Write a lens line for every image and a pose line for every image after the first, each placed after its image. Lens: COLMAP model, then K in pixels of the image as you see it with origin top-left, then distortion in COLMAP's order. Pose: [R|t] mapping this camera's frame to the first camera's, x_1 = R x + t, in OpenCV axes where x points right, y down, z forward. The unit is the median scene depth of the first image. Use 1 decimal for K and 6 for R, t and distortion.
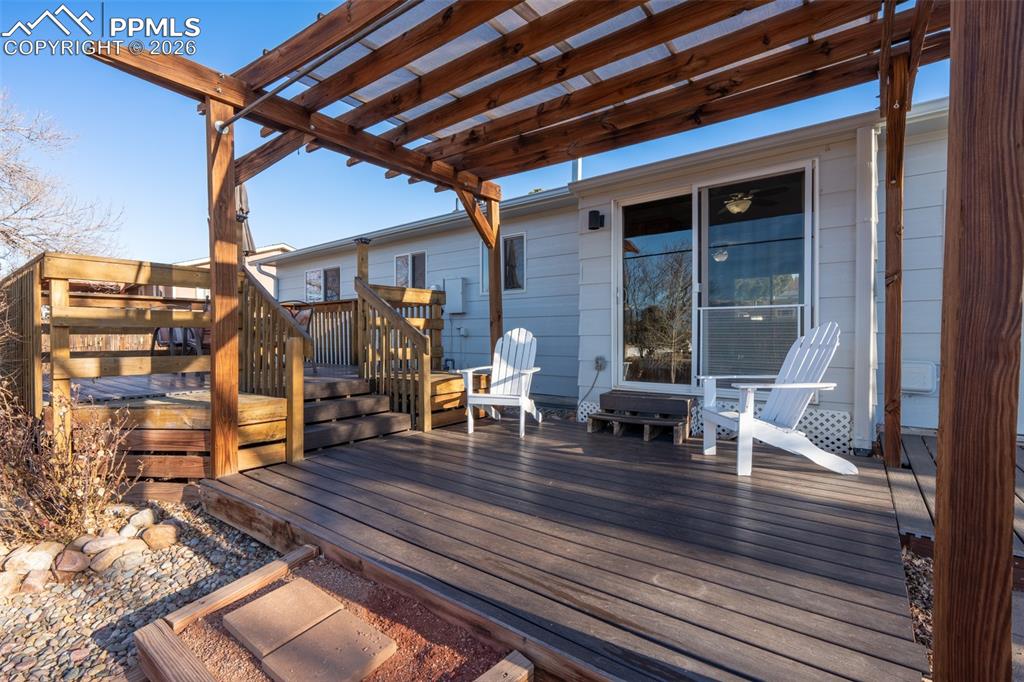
lens RADIAL K [[452.4, 0, 506.6], [0, 452.4, 339.2], [0, 0, 1]] dist [-0.008612, 0.001353]
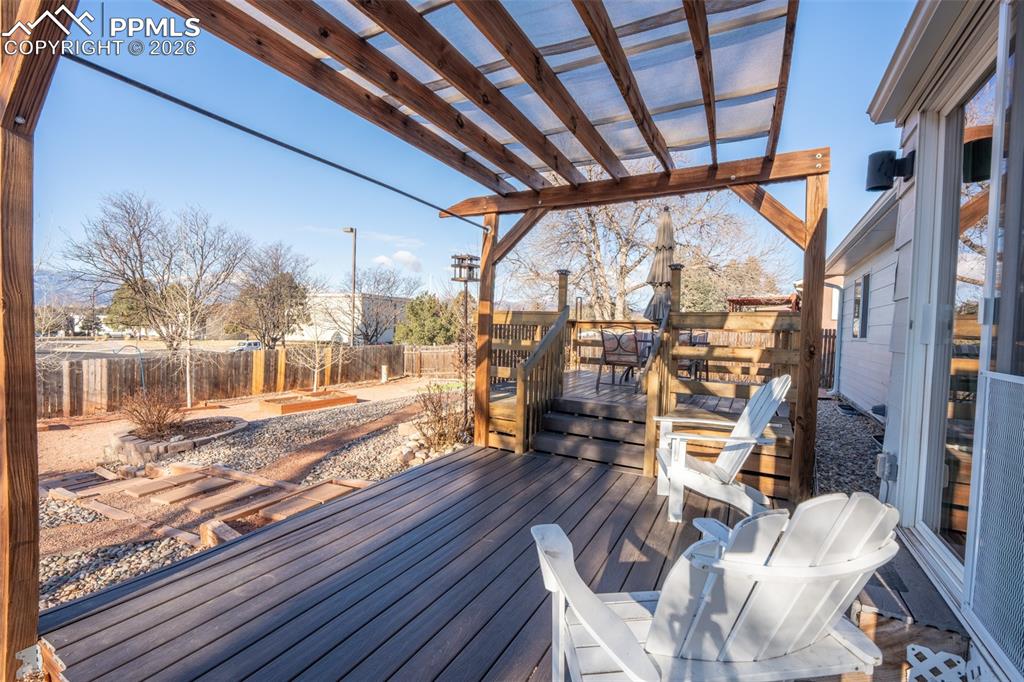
lens RADIAL K [[452.4, 0, 503.3], [0, 452.4, 346.5], [0, 0, 1]] dist [-0.008612, 0.001353]
pose [[0.142432, 0.043732, -0.988838, 0.773784], [-0.037107, 0.998557, 0.038817, -0.093670], [0.989109, 0.031164, 0.143849, 0.668618]]
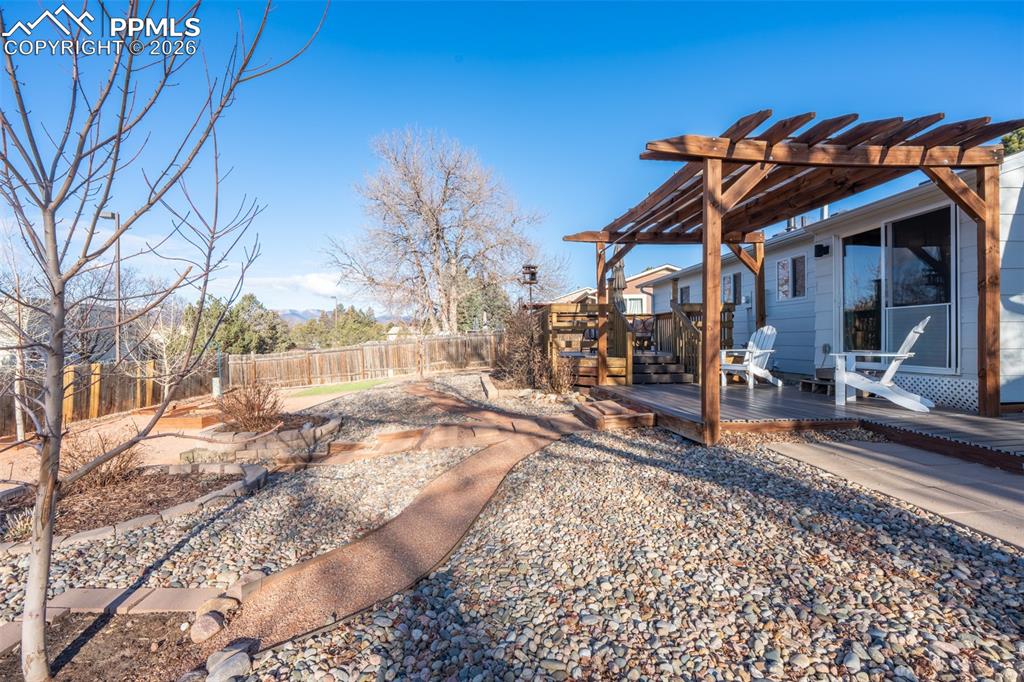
lens RADIAL K [[452.4, 0, 515.0], [0, 452.4, 340.7], [0, 0, 1]] dist [-0.008612, 0.001353]
pose [[0.675630, -0.002806, -0.737235, 0.767693], [0.001860, 0.999996, -0.002101, 0.038062], [0.737238, 0.000049, 0.675633, -0.909994]]
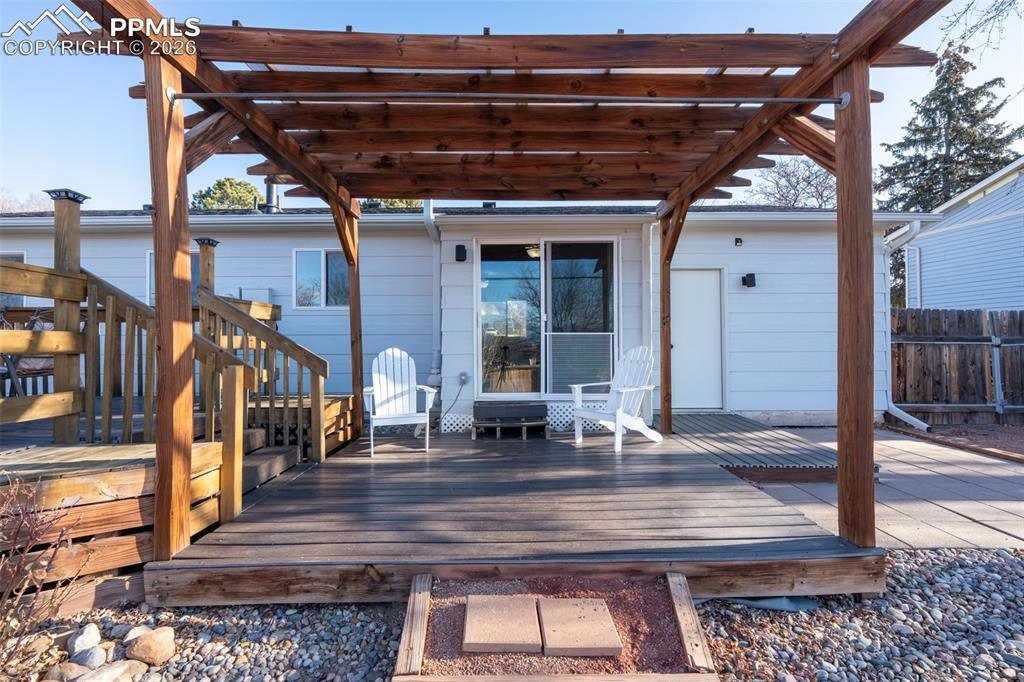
lens RADIAL K [[452.4, 0, 506.0], [0, 452.4, 343.2], [0, 0, 1]] dist [-0.008612, 0.001353]
pose [[0.790999, -0.000289, 0.611817, -0.522828], [0.007155, 0.999936, -0.008779, -0.032702], [-0.611775, 0.011322, 0.790951, 0.040425]]
